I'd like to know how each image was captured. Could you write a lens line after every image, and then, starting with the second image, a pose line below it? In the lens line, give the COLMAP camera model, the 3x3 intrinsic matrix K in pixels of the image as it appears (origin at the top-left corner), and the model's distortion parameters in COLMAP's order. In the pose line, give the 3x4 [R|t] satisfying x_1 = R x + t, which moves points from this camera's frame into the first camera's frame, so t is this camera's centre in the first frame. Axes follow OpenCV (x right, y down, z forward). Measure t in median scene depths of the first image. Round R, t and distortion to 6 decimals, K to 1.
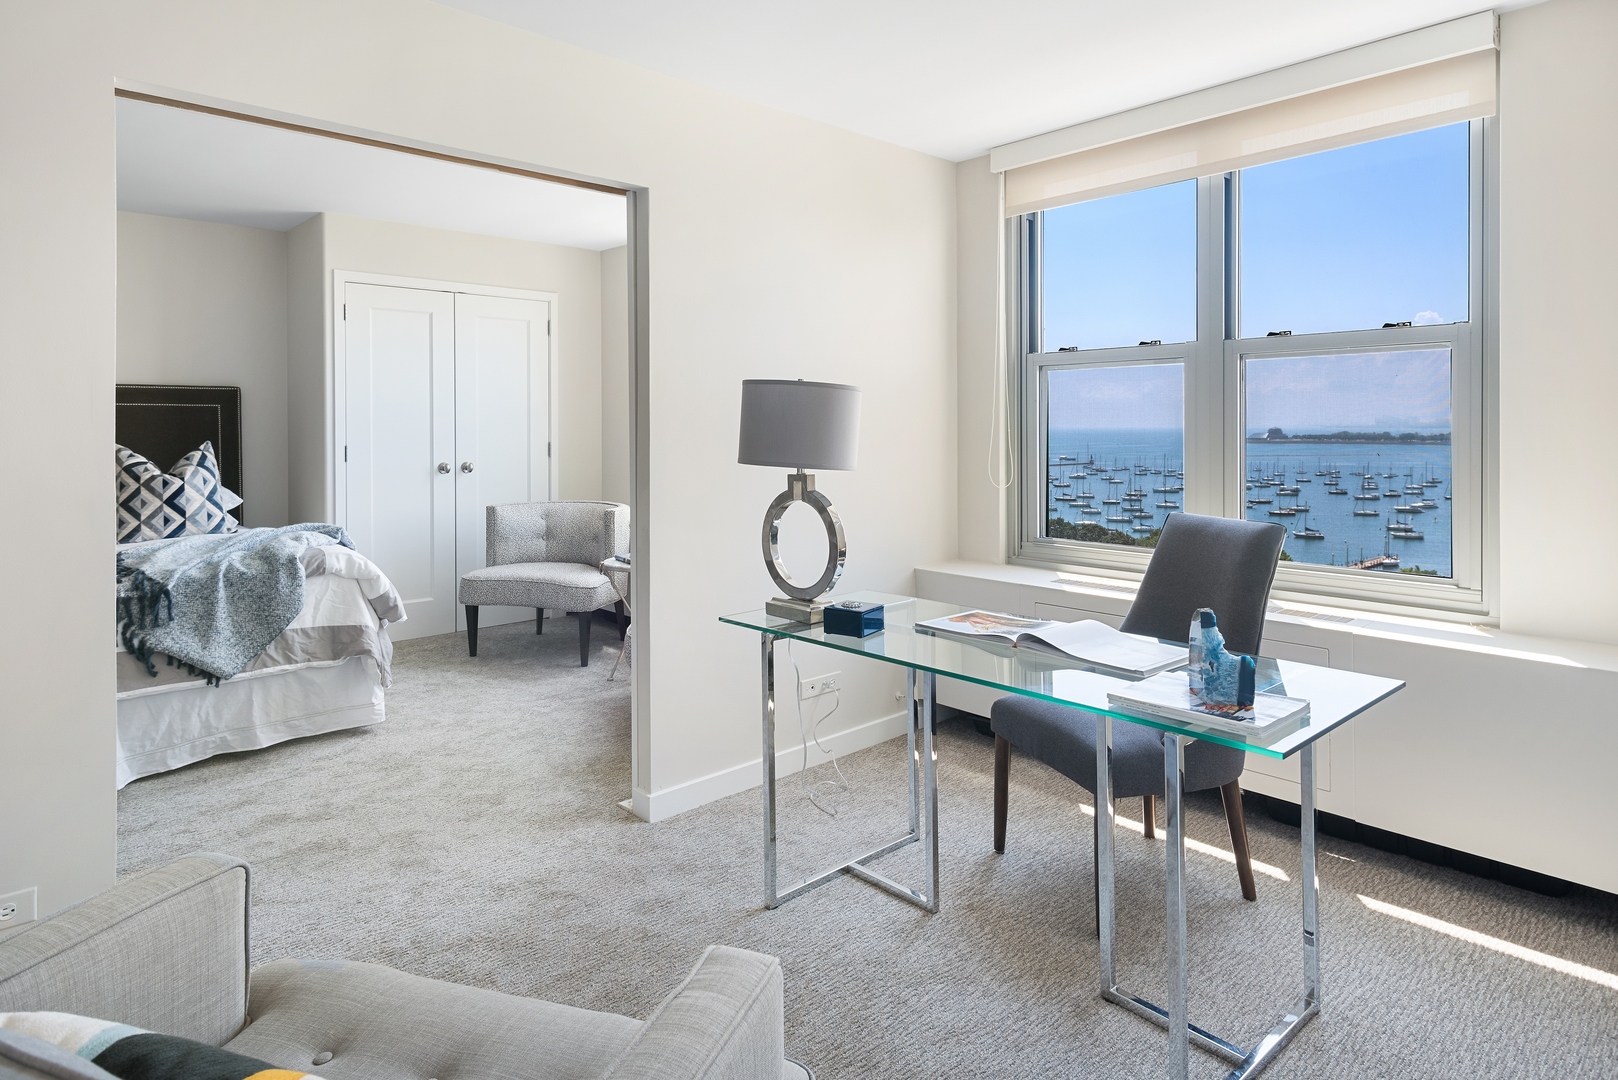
lens RADIAL K [[920.2, 0, 849.8], [0, 920.2, 498.4], [0, 0, 1]] dist [0.051365, -0.025322]
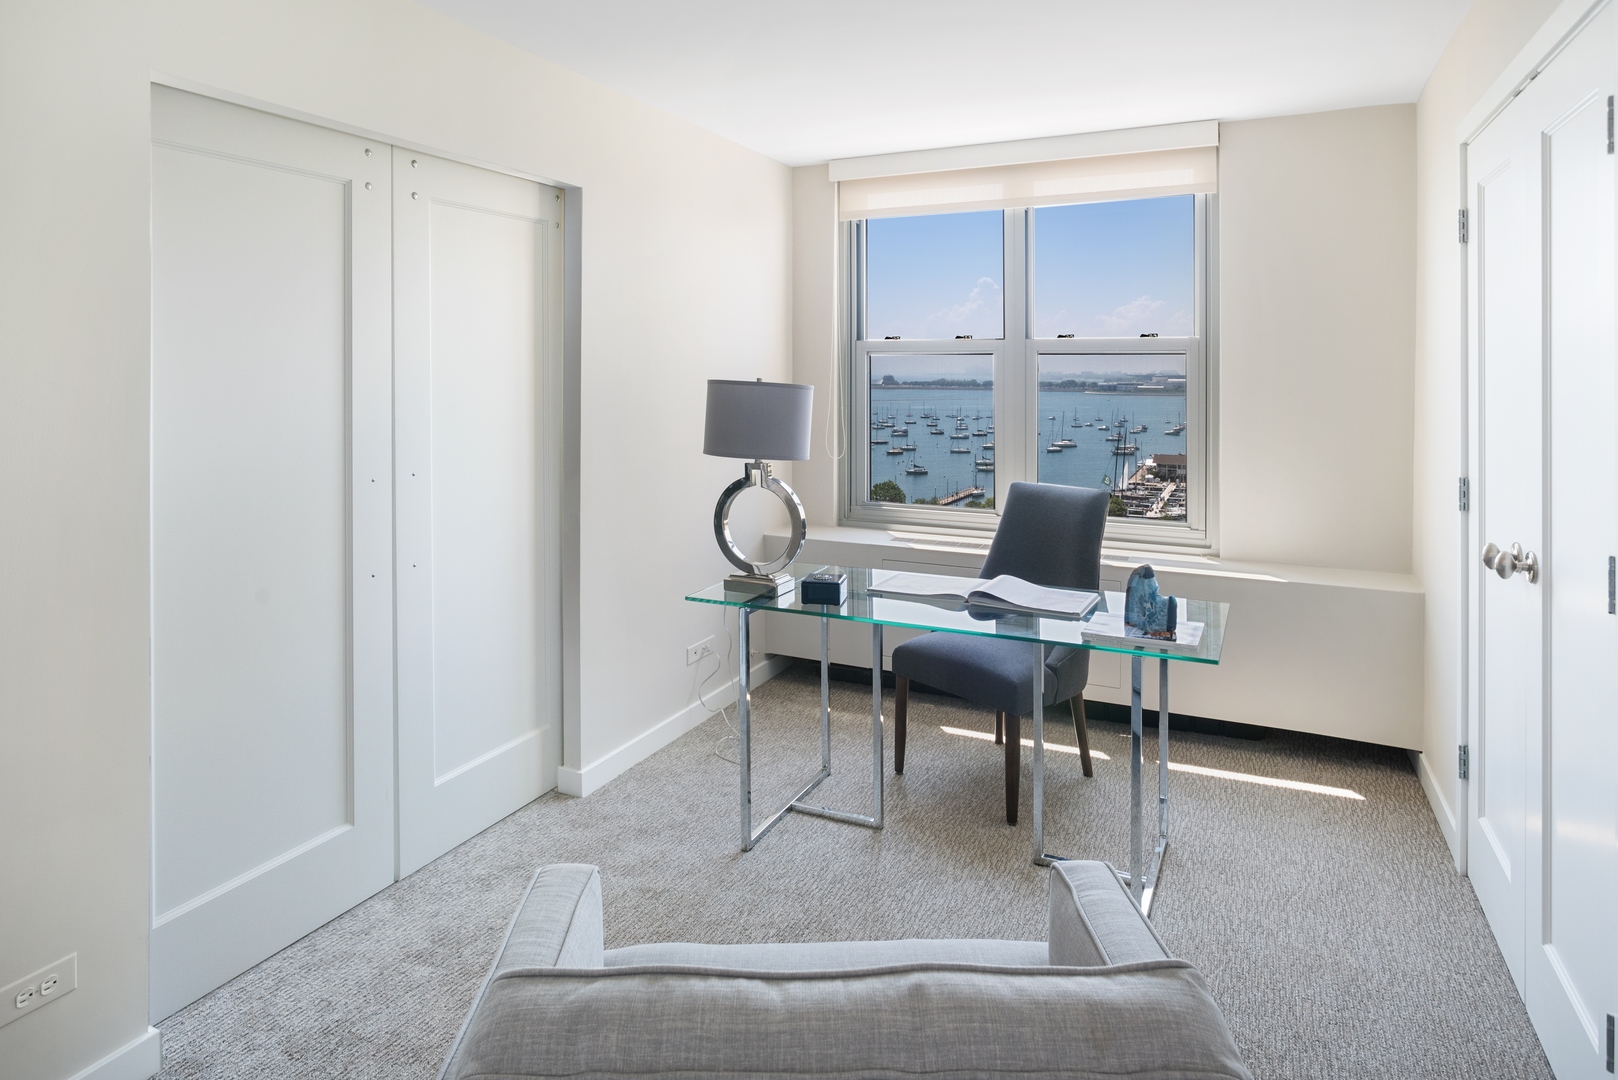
lens RADIAL K [[938.5, 0, 830.2], [0, 938.5, 449.2], [0, 0, 1]] dist [-0.006667, 0.003316]
pose [[0.926394, -0.022368, 0.375890, -0.362692], [0.018921, 0.999738, 0.012861, -0.050784], [-0.376079, -0.004802, 0.926575, -0.077536]]
